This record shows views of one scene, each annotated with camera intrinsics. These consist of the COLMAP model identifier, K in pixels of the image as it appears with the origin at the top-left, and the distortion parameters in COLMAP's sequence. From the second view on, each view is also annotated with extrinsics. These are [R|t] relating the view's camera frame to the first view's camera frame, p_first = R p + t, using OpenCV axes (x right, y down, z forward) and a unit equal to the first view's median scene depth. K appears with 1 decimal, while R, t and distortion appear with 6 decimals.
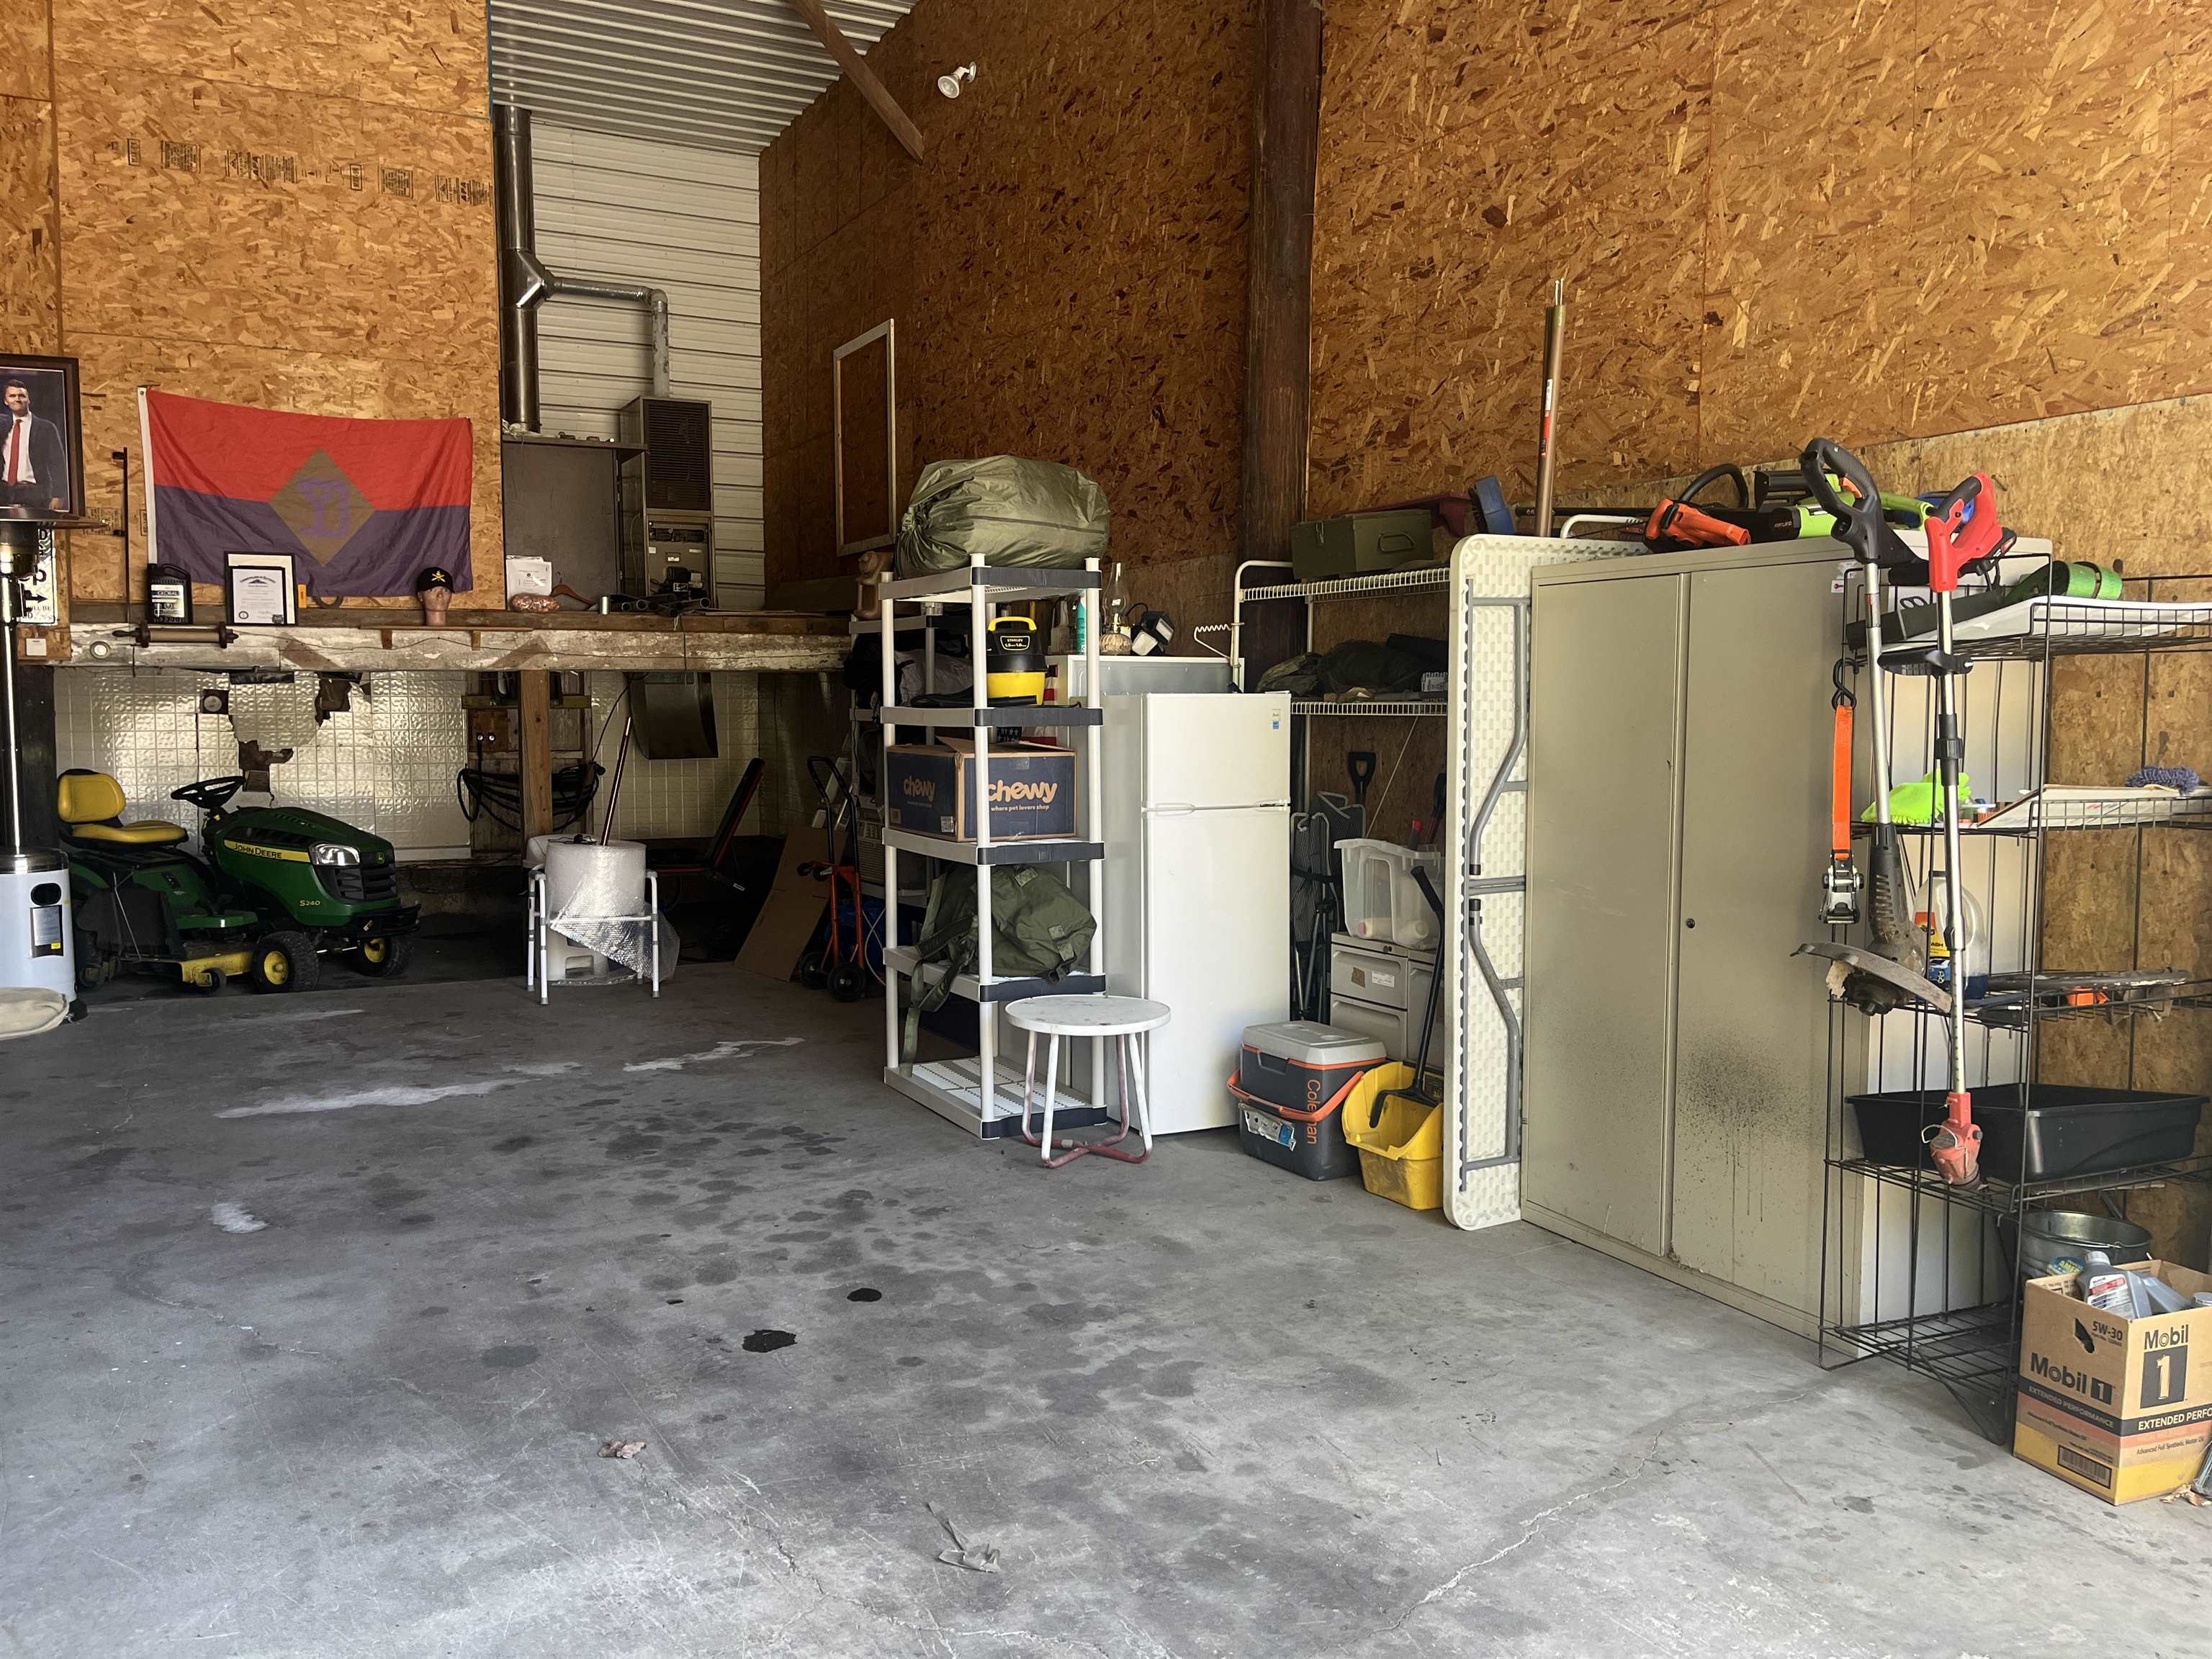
lens RADIAL K [[1673.3, 0, 1101.9], [0, 1673.3, 815.9], [0, 0, 1]] dist [0.068427, -0.088090]
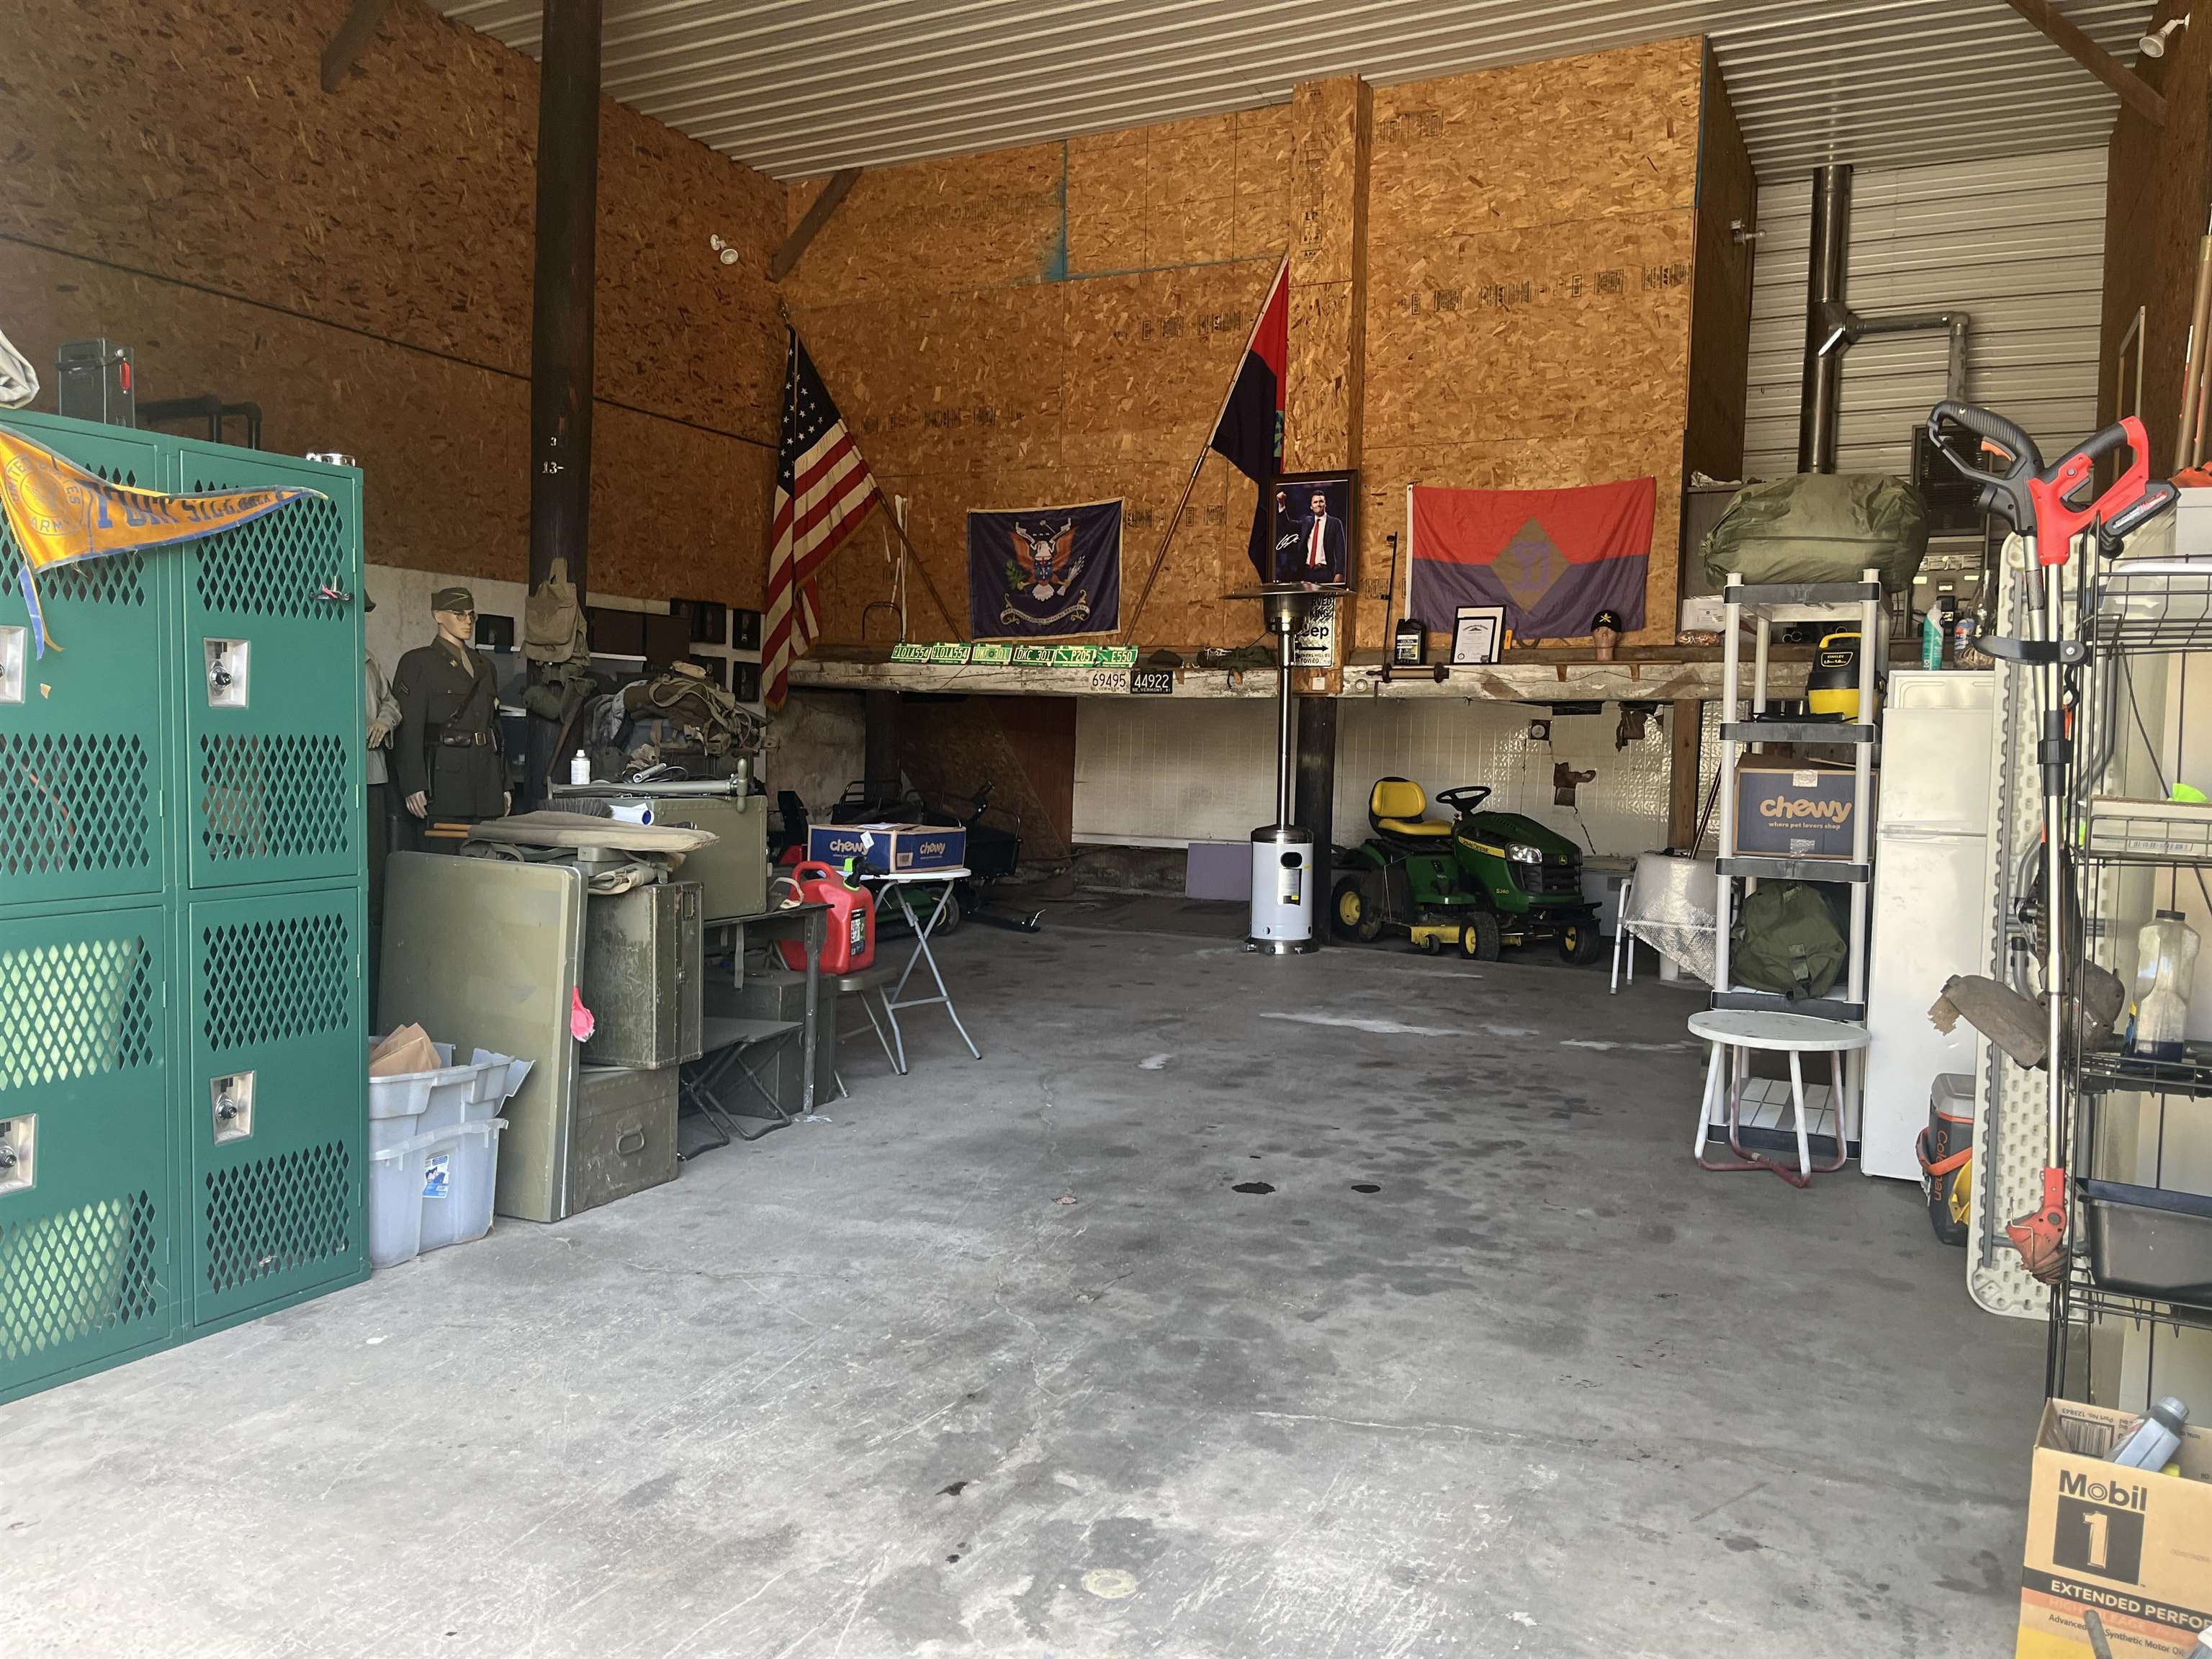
lens RADIAL K [[1672.1, 0, 1106.0], [0, 1672.1, 829.5], [0, 0, 1]] dist [0.068917, -0.085432]
pose [[0.594902, 0.059209, -0.801614, 0.508741], [-0.075088, 0.997016, 0.017916, 0.010869], [0.800283, 0.049534, 0.597573, 0.071849]]
